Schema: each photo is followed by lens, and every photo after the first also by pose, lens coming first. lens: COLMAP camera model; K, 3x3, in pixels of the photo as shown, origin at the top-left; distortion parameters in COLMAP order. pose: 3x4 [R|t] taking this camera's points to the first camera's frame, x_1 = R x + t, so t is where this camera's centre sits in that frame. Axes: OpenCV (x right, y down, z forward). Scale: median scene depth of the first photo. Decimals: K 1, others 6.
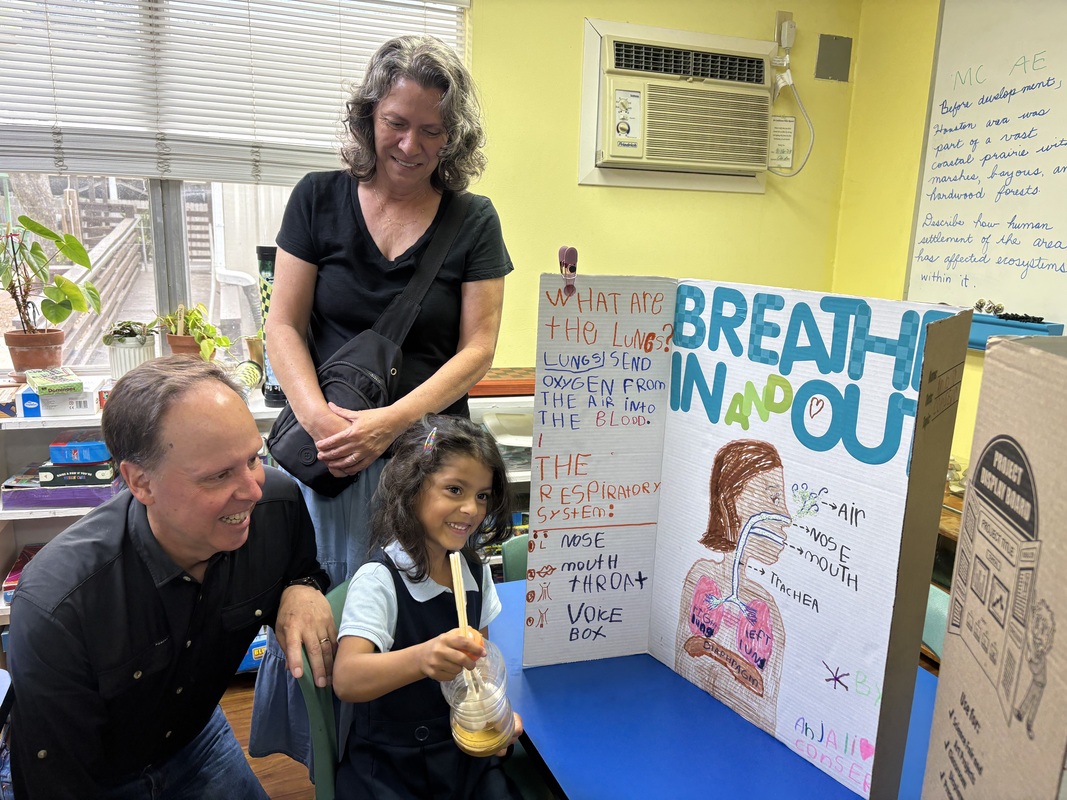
lens RADIAL K [[816.9, 0, 536.1], [0, 816.9, 386.1], [0, 0, 1]] dist [0.111897, -0.124678]
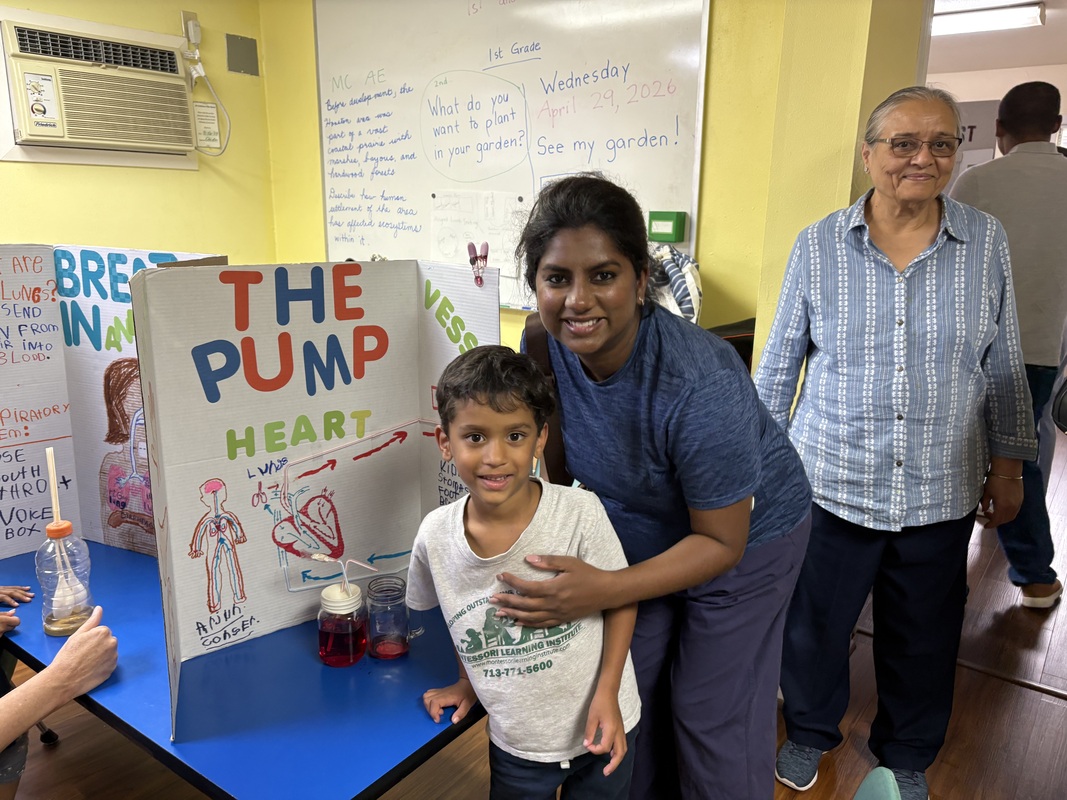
lens RADIAL K [[816.9, 0, 536.1], [0, 816.9, 386.1], [0, 0, 1]] dist [0.111897, -0.124678]
pose [[0.855722, -0.134935, 0.499532, 0.069587], [0.115472, 0.990852, 0.069843, 0.045328], [-0.504386, -0.002084, 0.863476, -0.278531]]
